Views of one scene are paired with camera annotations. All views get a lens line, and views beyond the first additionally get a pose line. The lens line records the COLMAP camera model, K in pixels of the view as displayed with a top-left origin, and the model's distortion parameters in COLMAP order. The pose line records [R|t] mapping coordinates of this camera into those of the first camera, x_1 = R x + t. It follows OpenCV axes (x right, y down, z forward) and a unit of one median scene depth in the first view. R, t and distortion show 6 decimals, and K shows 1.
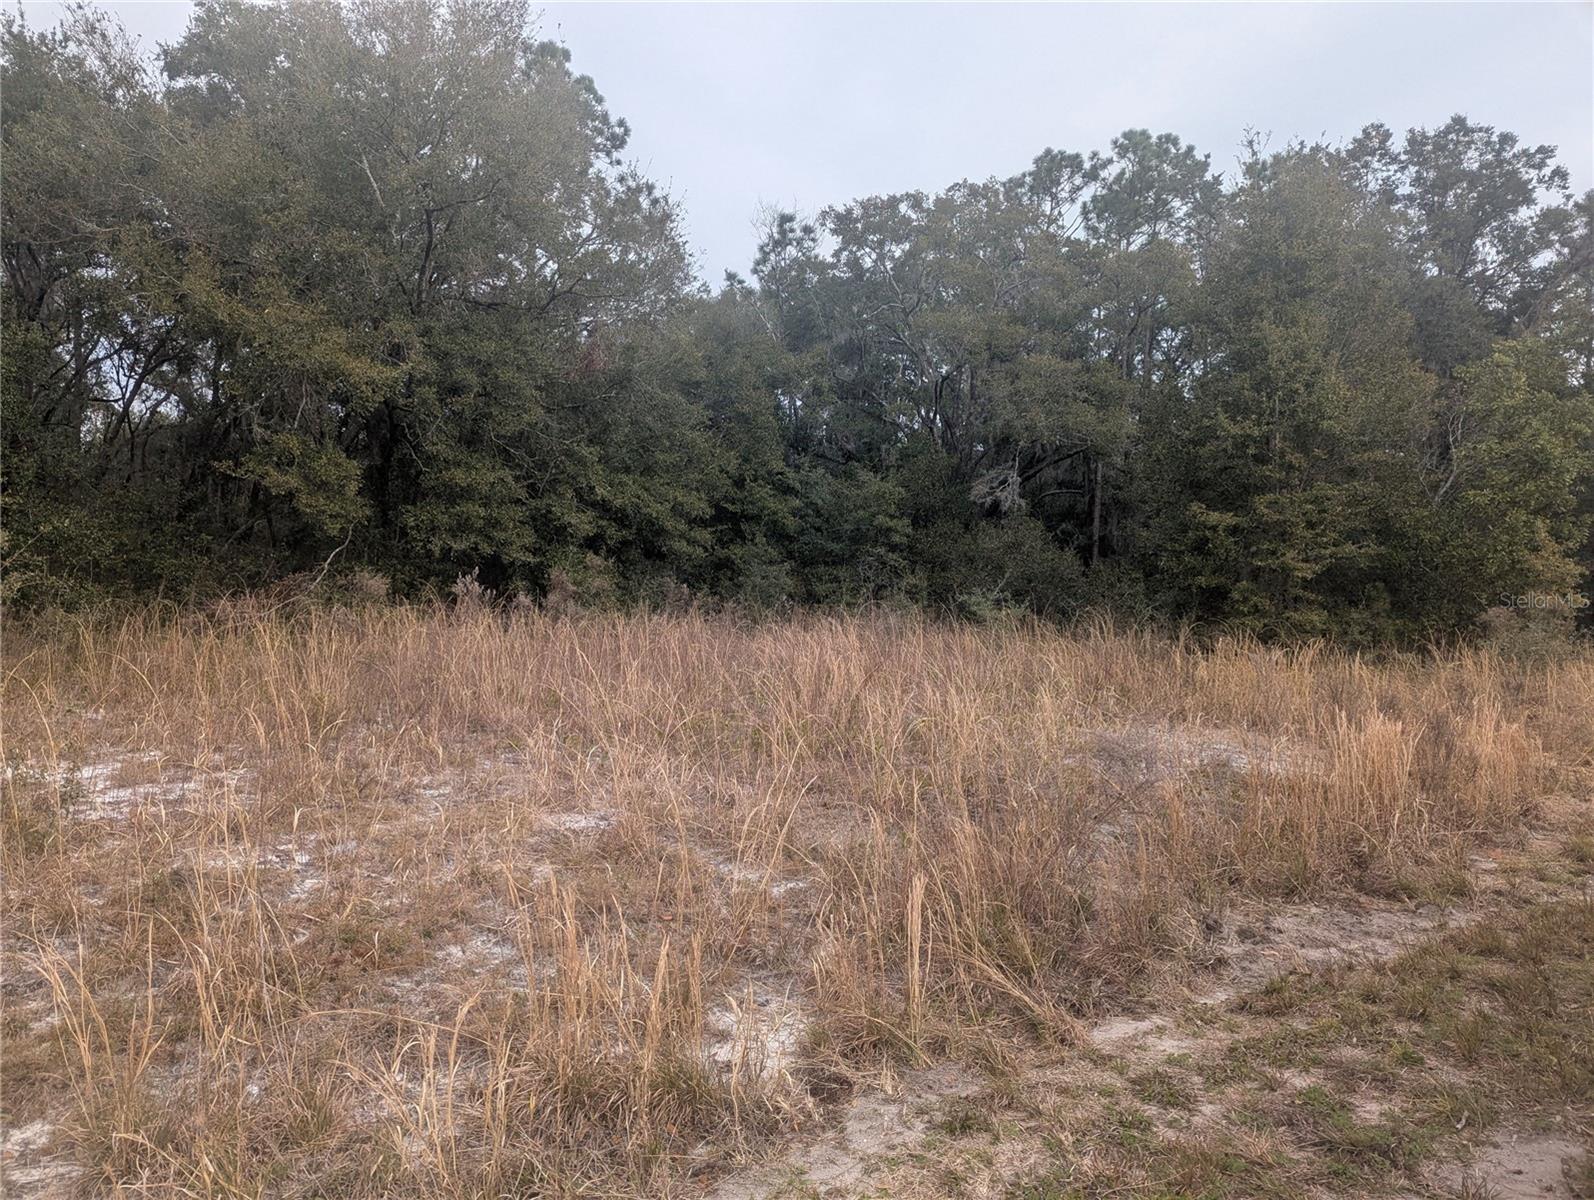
lens RADIAL K [[1104.1, 0, 766.2], [0, 1104.1, 617.7], [0, 0, 1]] dist [0.069780, -0.056223]
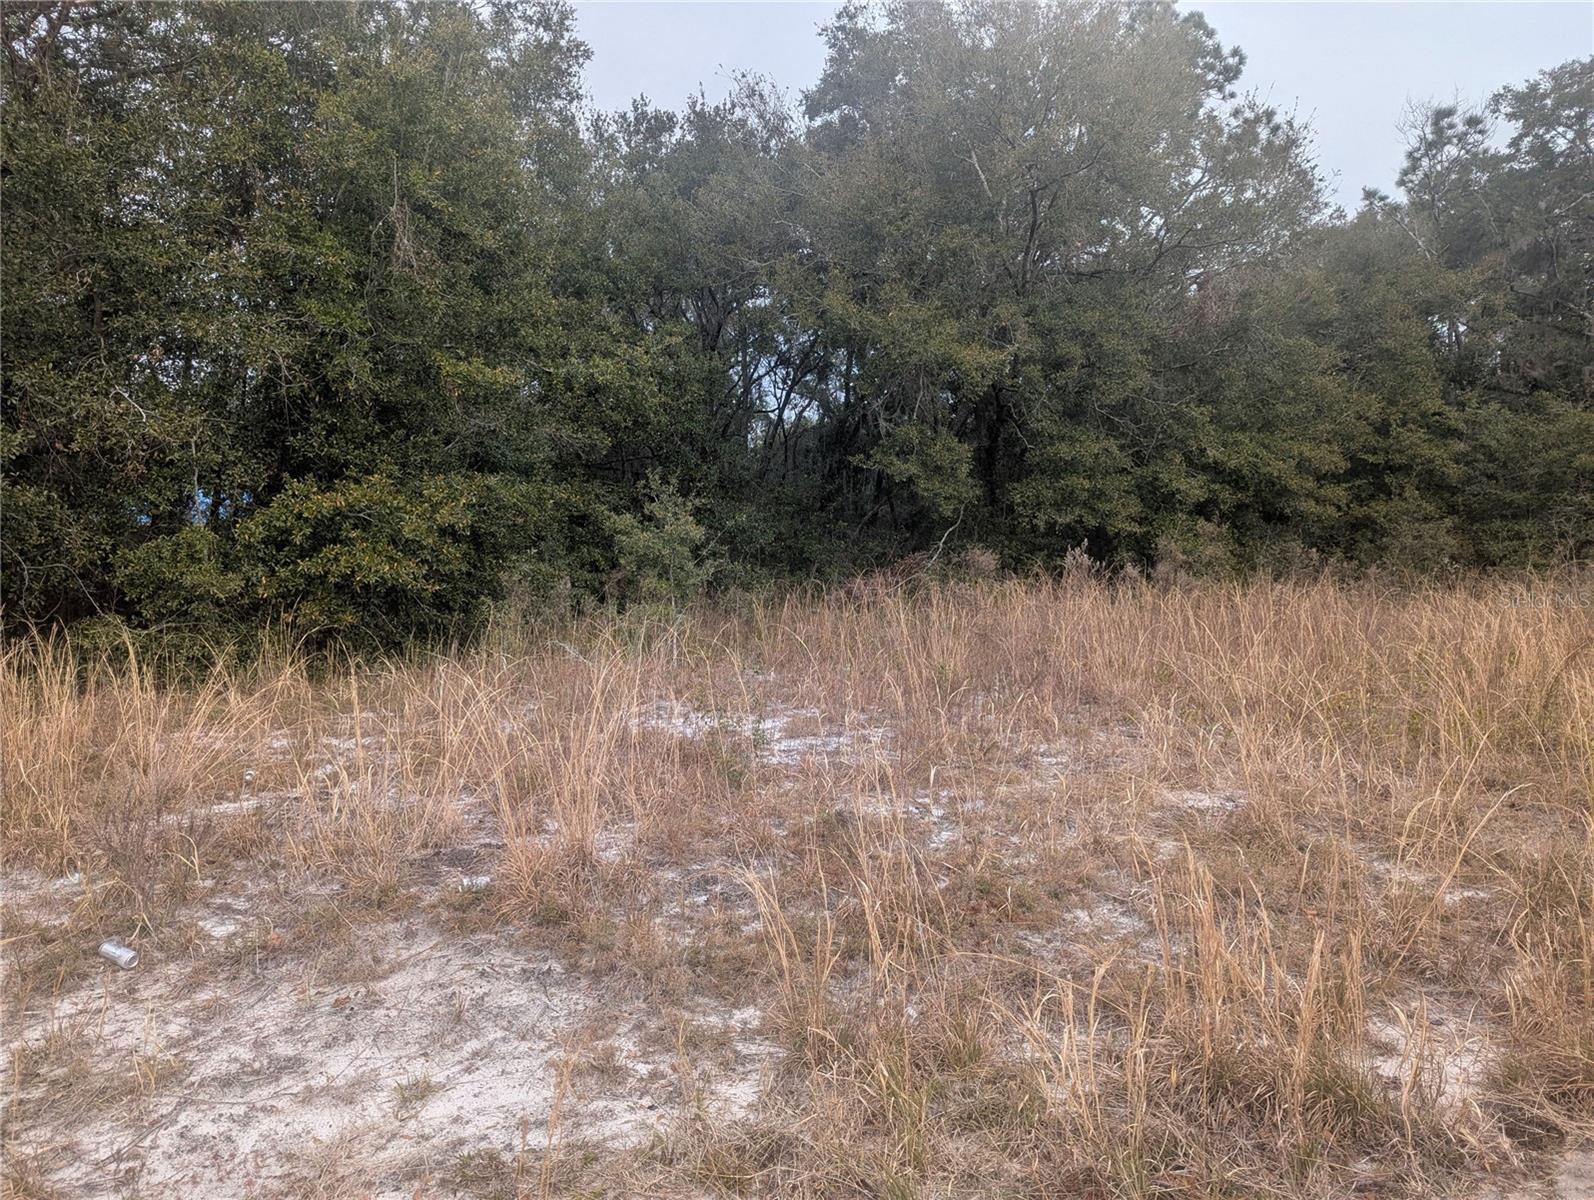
lens RADIAL K [[1104.5, 0, 788.8], [0, 1104.5, 610.6], [0, 0, 1]] dist [0.075513, -0.070091]
pose [[0.872502, -0.008358, -0.488538, -0.002683], [0.017220, 0.999759, 0.013649, 0.000139], [0.488306, -0.020321, 0.872436, -0.004395]]
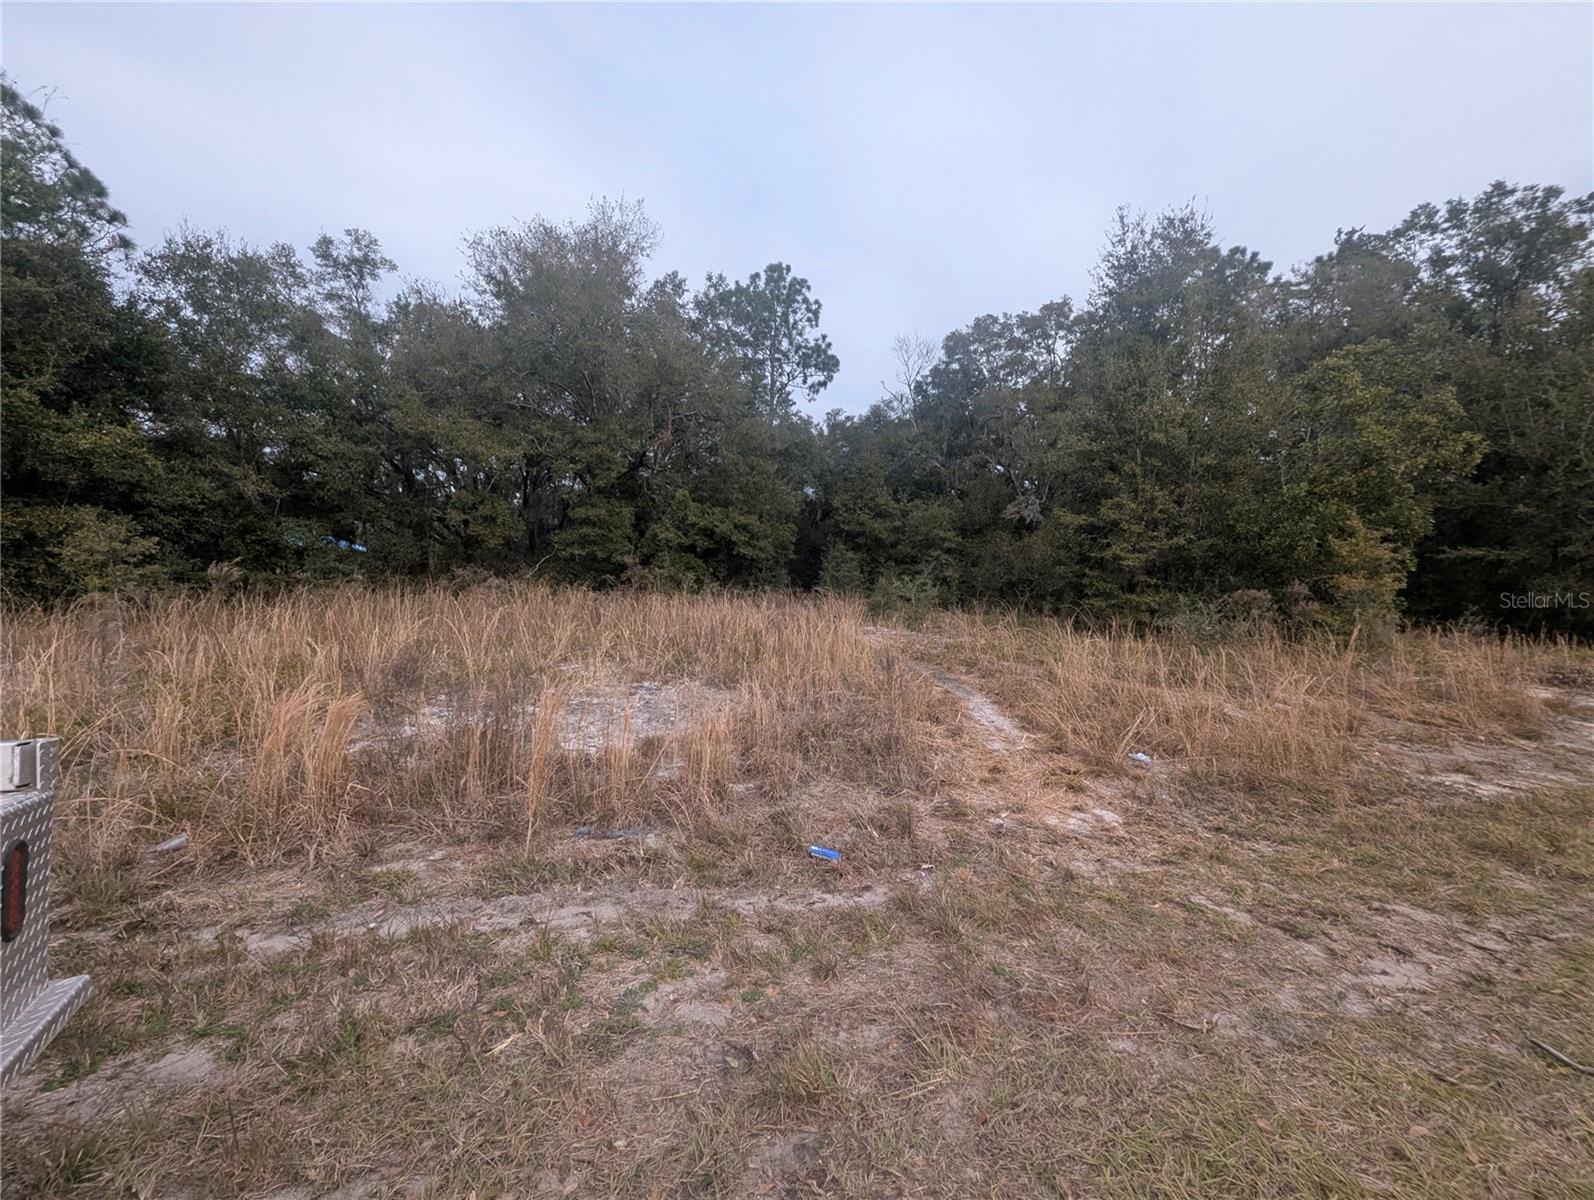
lens RADIAL K [[624.5, 0, 798.9], [0, 624.5, 603.0], [0, 0, 1]] dist [-0.003081, -0.000721]
pose [[0.923115, 0.011217, -0.384360, 0.482152], [-0.008862, 0.999930, 0.007898, 0.002493], [0.384422, -0.003884, 0.923149, 0.287748]]
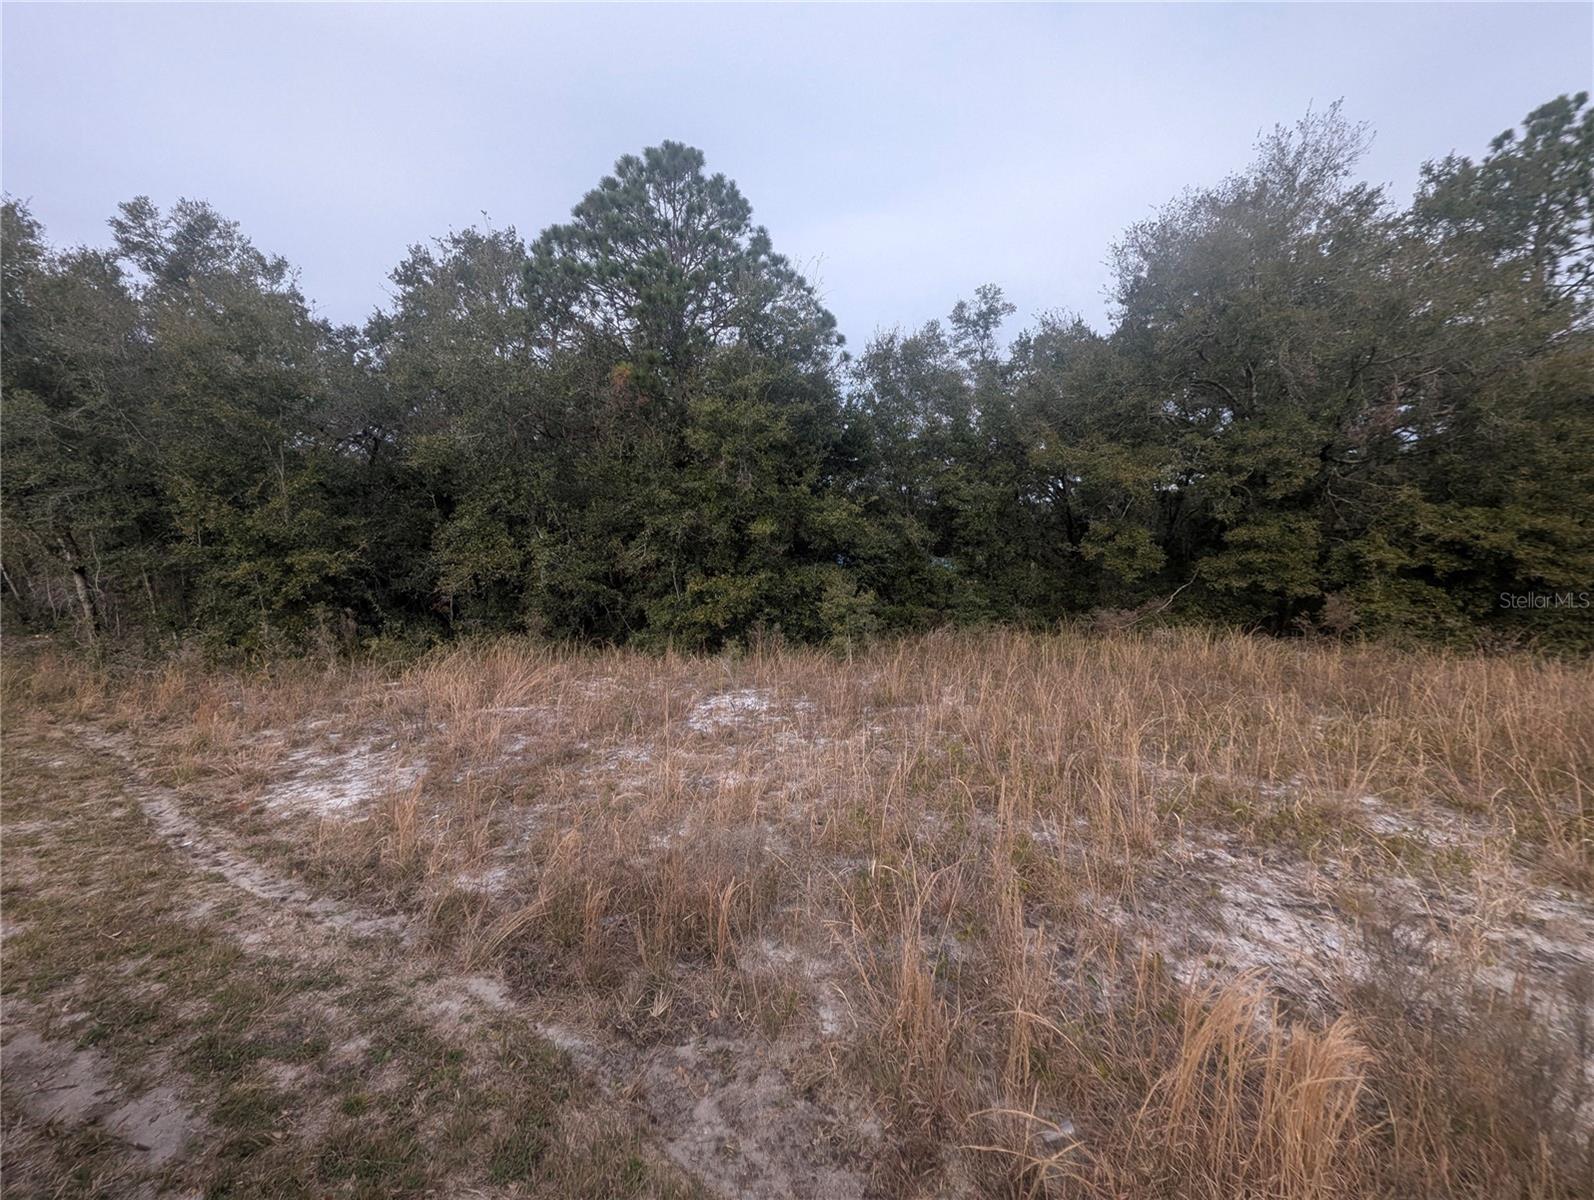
lens RADIAL K [[624.7, 0, 800.4], [0, 624.7, 604.6], [0, 0, 1]] dist [-0.000435, -0.001134]
pose [[0.323552, 0.017523, -0.946048, 0.328571], [-0.016960, 0.999775, 0.012718, -0.048192], [0.946058, 0.011930, 0.323776, 0.285603]]
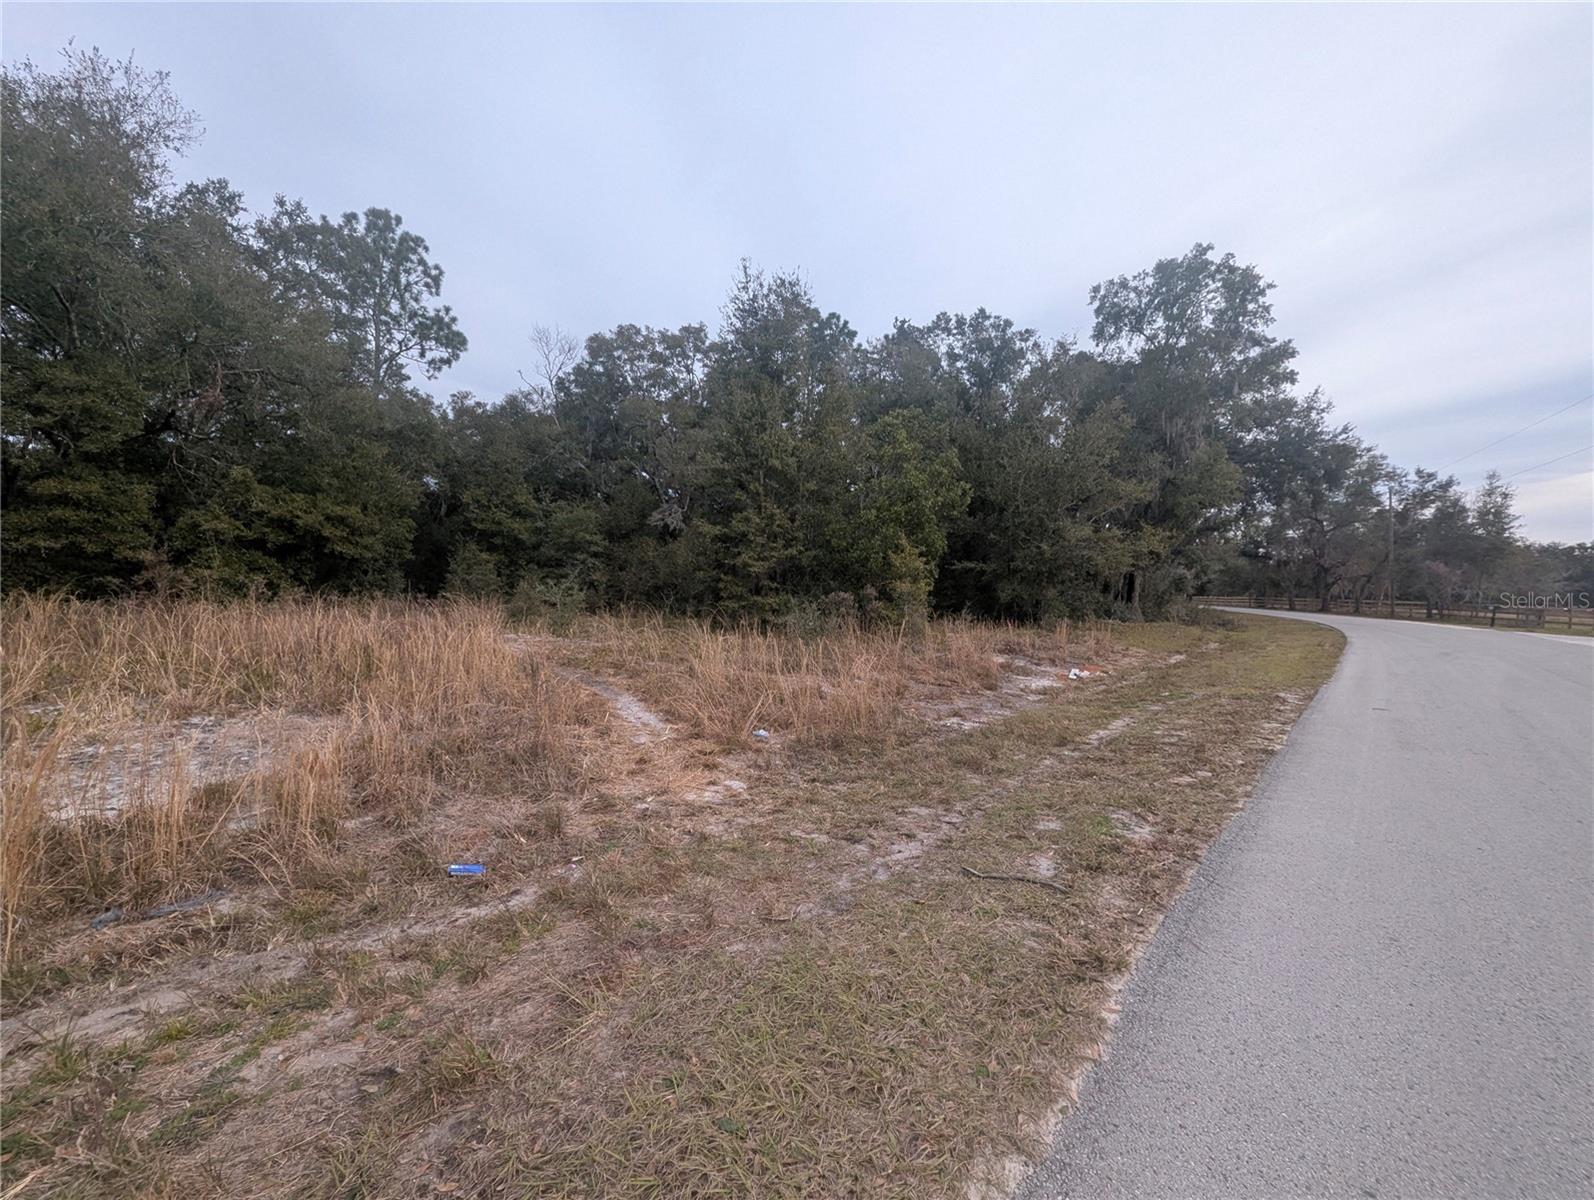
lens RADIAL K [[624.8, 0, 801.3], [0, 624.8, 602.2], [0, 0, 1]] dist [-0.004122, -0.000470]
pose [[0.987624, -0.007090, 0.156678, 0.486695], [0.007136, 0.999975, 0.000272, 0.002267], [-0.156676, 0.000849, 0.987650, 0.266628]]
